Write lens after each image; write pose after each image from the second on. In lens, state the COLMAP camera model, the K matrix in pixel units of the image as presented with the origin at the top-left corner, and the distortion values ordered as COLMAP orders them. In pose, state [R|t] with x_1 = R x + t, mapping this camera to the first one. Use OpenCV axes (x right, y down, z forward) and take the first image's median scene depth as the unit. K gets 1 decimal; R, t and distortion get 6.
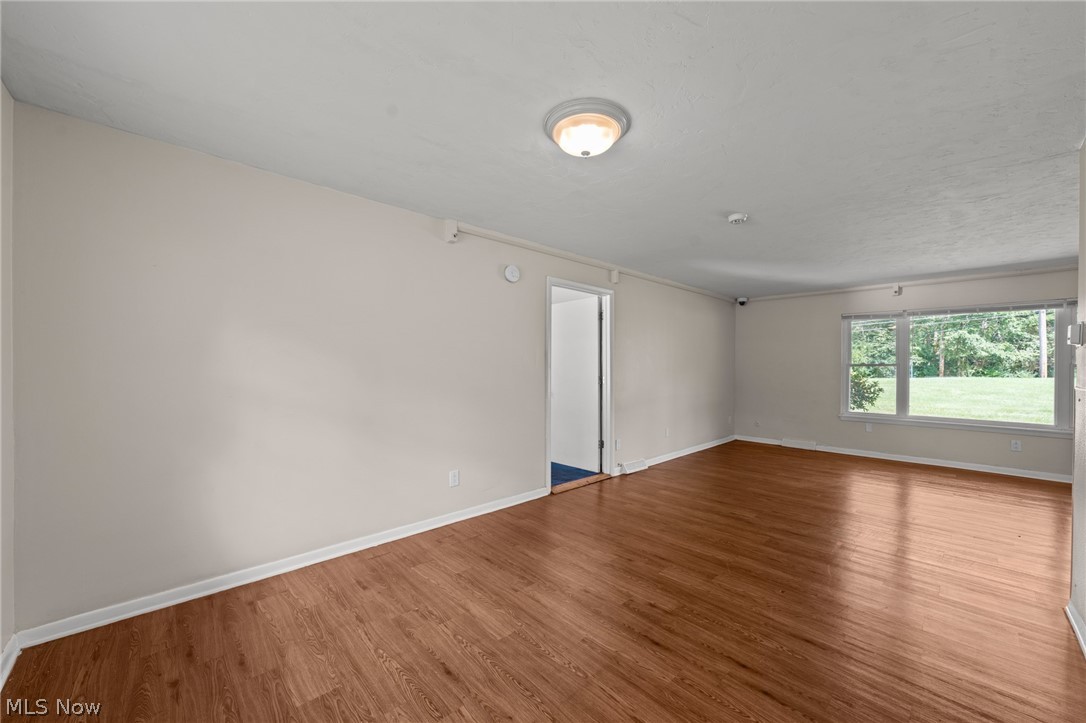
lens RADIAL K [[402.2, 0, 544.1], [0, 402.2, 369.8], [0, 0, 1]] dist [0.011147, -0.000224]
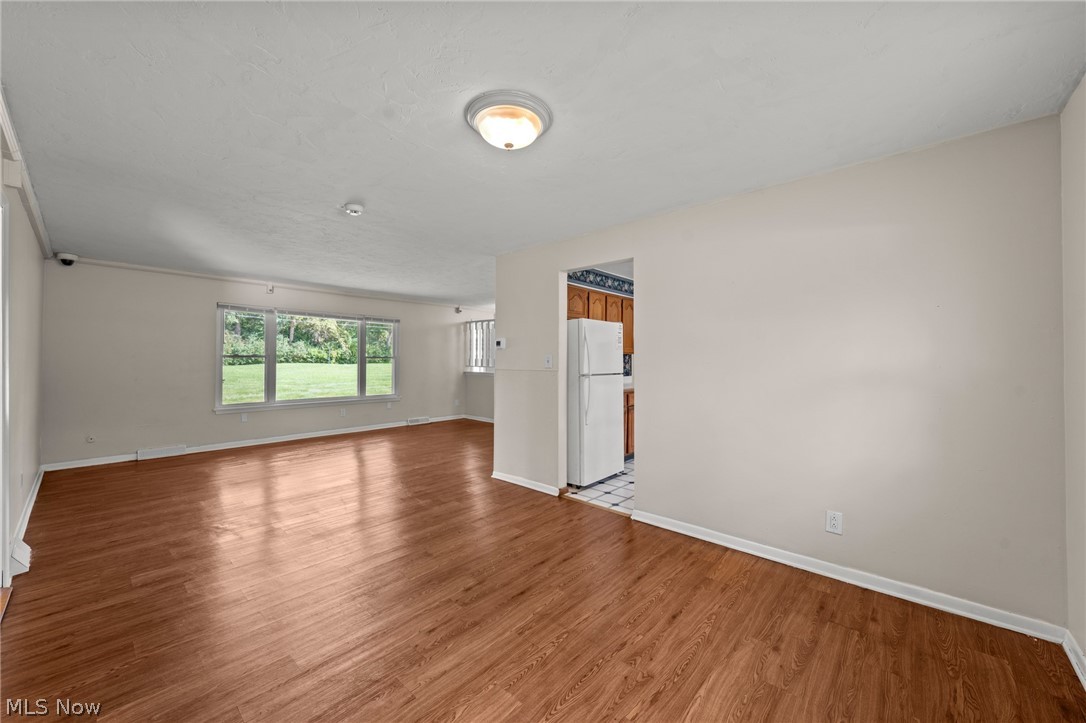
lens RADIAL K [[421.8, 0, 540.9], [0, 421.8, 353.9], [0, 0, 1]] dist [-0.002659, 0.000028]
pose [[-0.081602, 0.011002, 0.996604, -0.464574], [0.005800, 0.999927, -0.010564, -0.003437], [-0.996648, 0.004918, -0.081660, 0.505326]]
